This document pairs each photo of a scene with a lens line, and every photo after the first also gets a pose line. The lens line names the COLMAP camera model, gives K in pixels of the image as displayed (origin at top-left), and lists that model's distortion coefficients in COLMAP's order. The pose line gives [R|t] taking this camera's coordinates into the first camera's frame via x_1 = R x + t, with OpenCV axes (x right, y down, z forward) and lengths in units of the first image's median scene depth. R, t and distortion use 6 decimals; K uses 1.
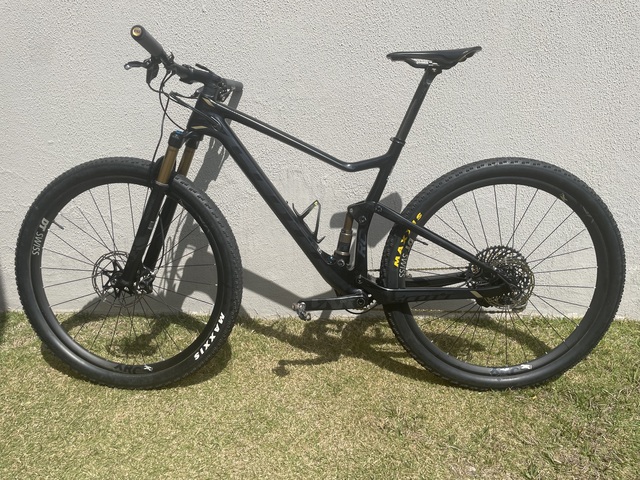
lens RADIAL K [[479.3, 0, 320.0], [0, 479.3, 240.0], [0, 0, 1]] dist [0.068534, -0.095955]
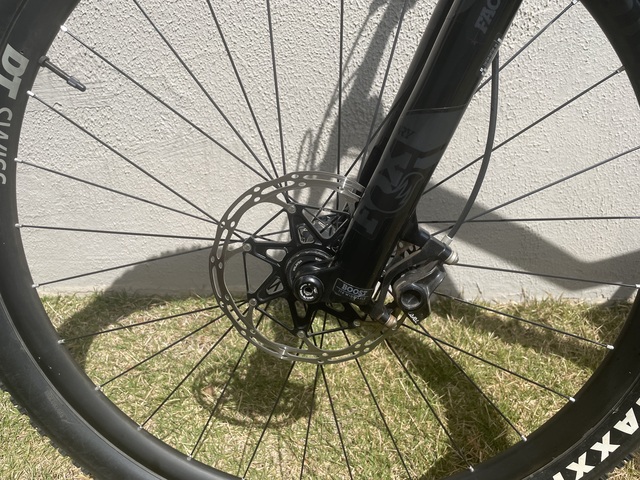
lens RADIAL K [[479.3, 0, 320.0], [0, 479.3, 240.0], [0, 0, 1]] dist [0.068534, -0.095955]
pose [[0.998670, -0.011717, 0.050213, -0.423749], [0.001549, 0.980216, 0.197922, 0.007019], [-0.051539, -0.197581, 0.978931, 0.729347]]
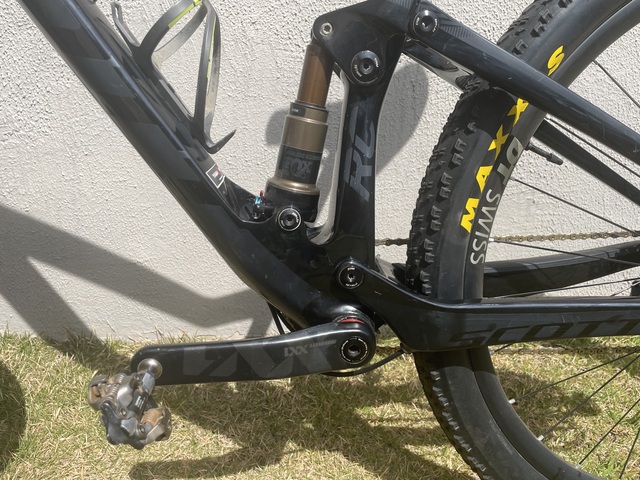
lens RADIAL K [[479.3, 0, 320.0], [0, 479.3, 240.0], [0, 0, 1]] dist [0.068534, -0.095955]
pose [[0.994758, -0.001034, 0.102248, 0.032093], [-0.006354, 0.997392, 0.071897, 0.038723], [-0.102056, -0.072170, 0.992157, 0.688301]]
